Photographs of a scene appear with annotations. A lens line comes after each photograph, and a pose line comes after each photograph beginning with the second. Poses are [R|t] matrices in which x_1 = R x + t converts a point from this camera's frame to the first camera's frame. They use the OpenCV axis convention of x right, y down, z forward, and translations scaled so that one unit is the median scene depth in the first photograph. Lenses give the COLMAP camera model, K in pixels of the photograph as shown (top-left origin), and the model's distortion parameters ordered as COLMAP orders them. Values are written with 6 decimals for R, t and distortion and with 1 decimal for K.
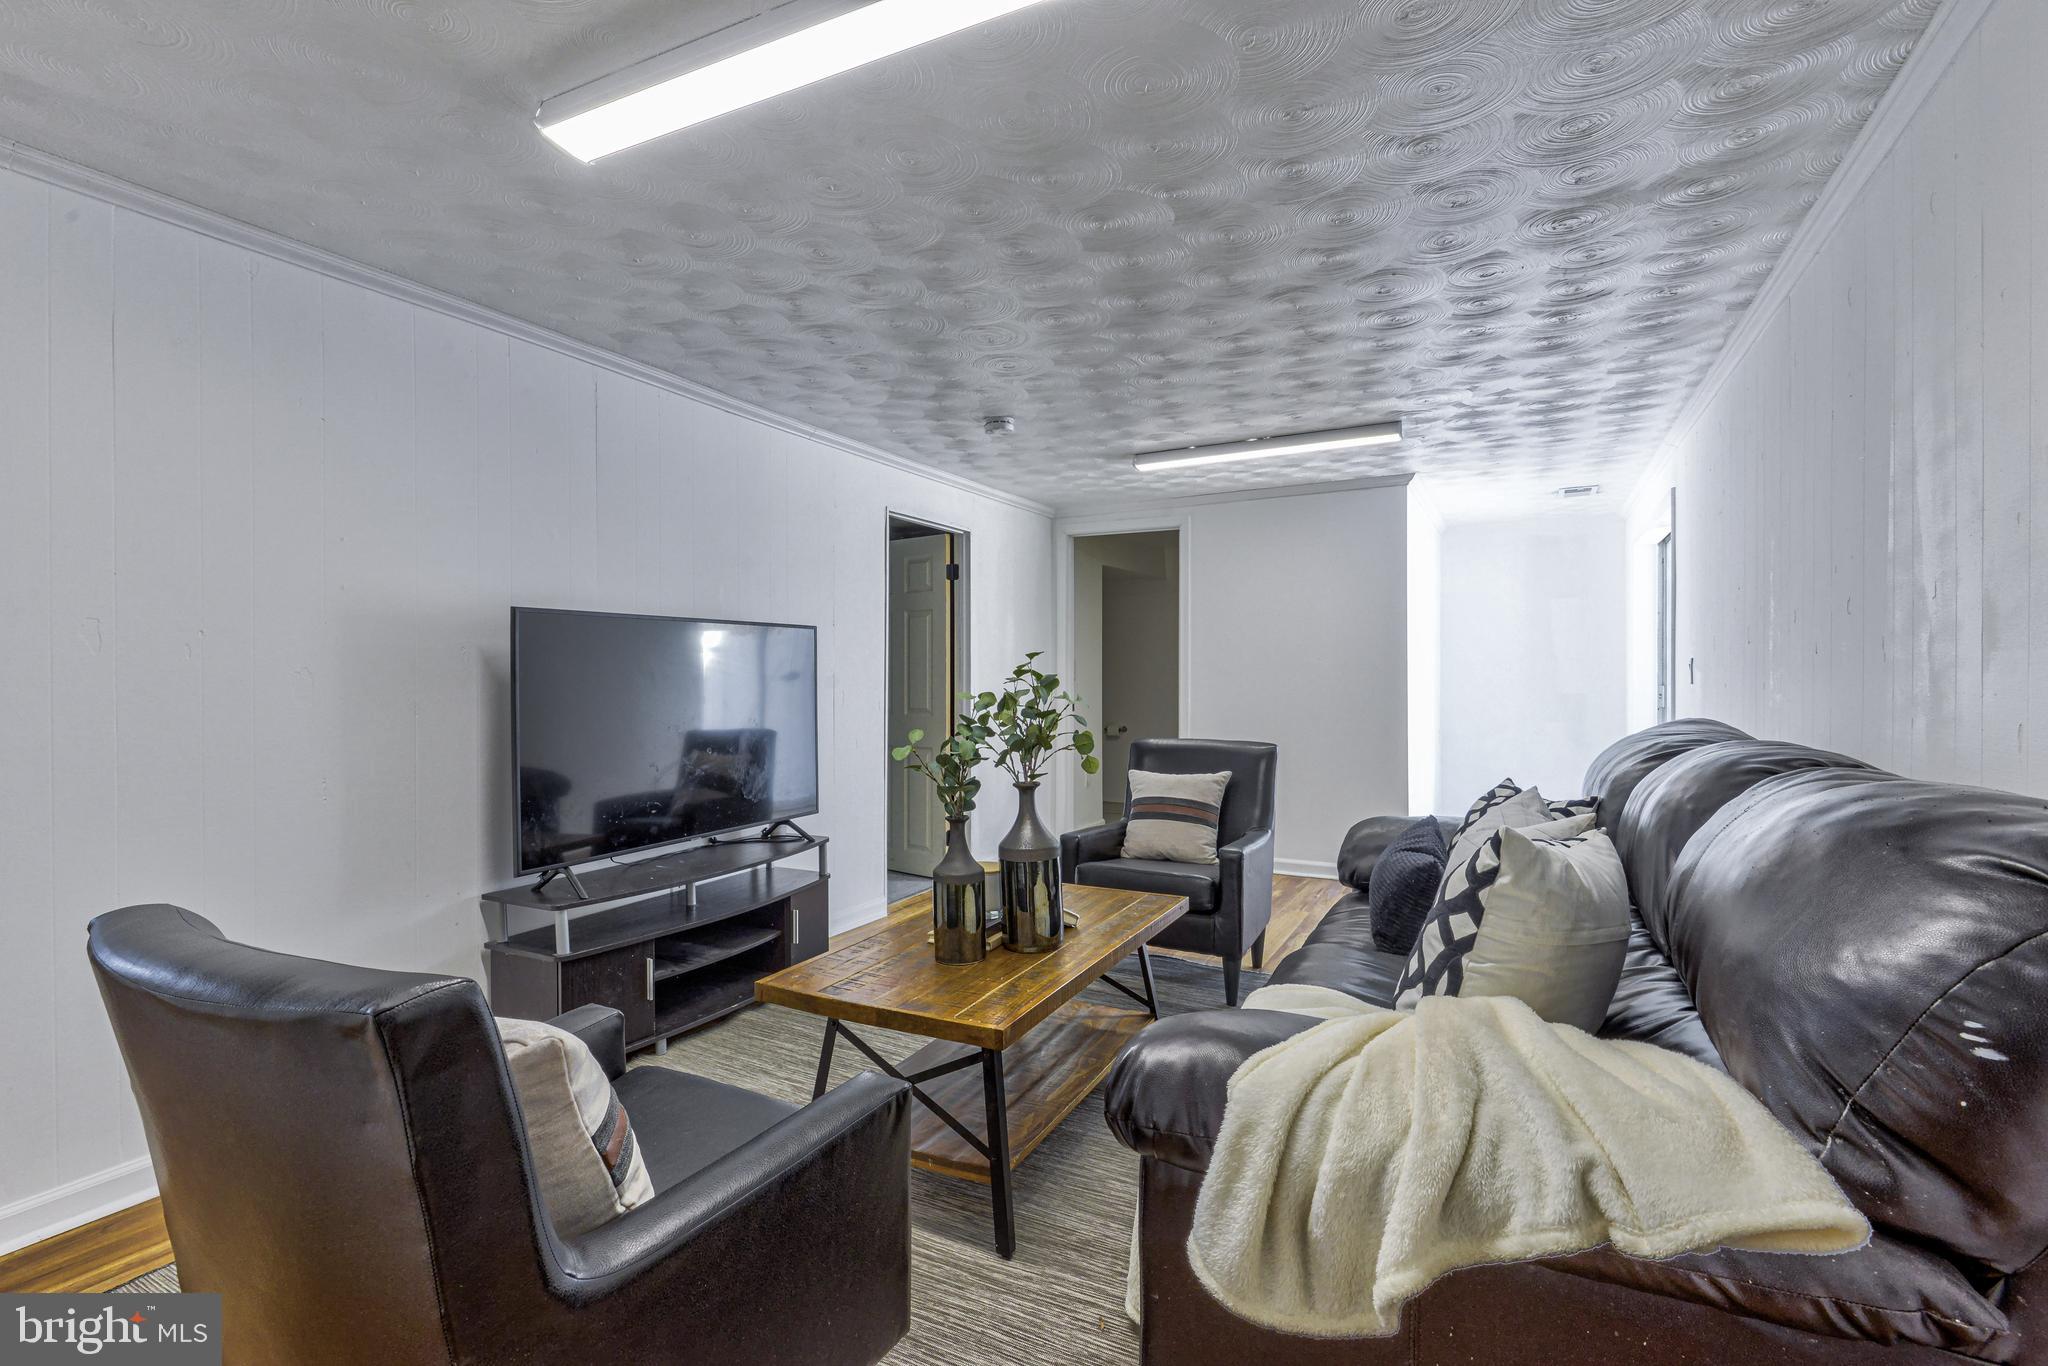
lens RADIAL K [[929.1, 0, 1006.3], [0, 929.1, 679.1], [0, 0, 1]] dist [0.000349, -0.006810]
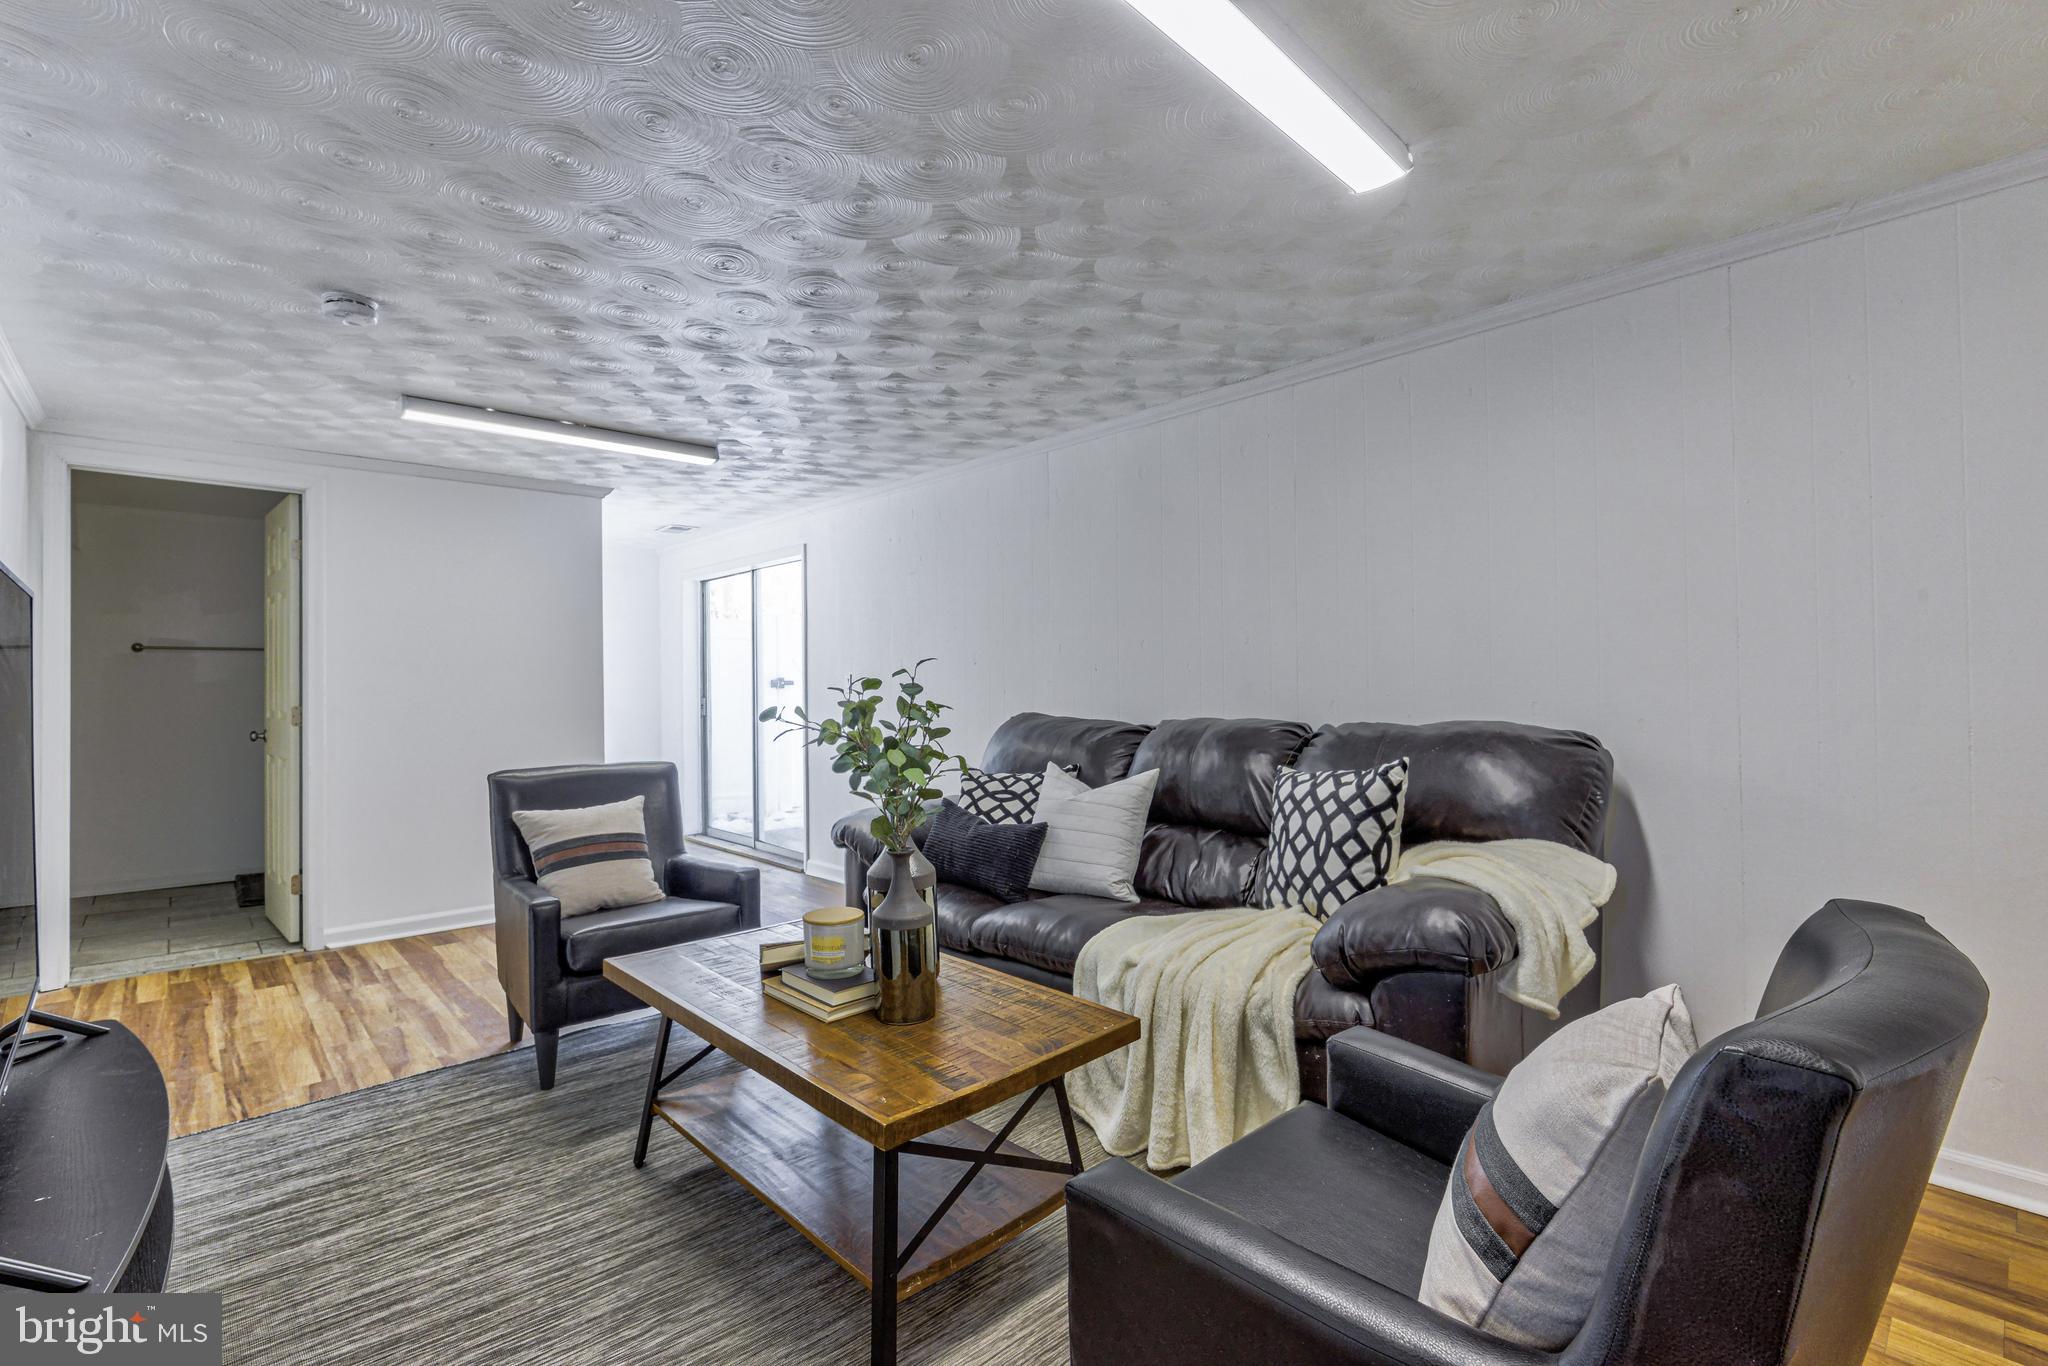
lens RADIAL K [[929.1, 0, 1006.3], [0, 929.1, 679.1], [0, 0, 1]] dist [0.000349, -0.006810]
pose [[0.316080, 0.005556, 0.948716, -0.465167], [0.014942, 0.999830, -0.010834, 0.000994], [-0.948615, 0.017600, 0.315943, 0.356317]]
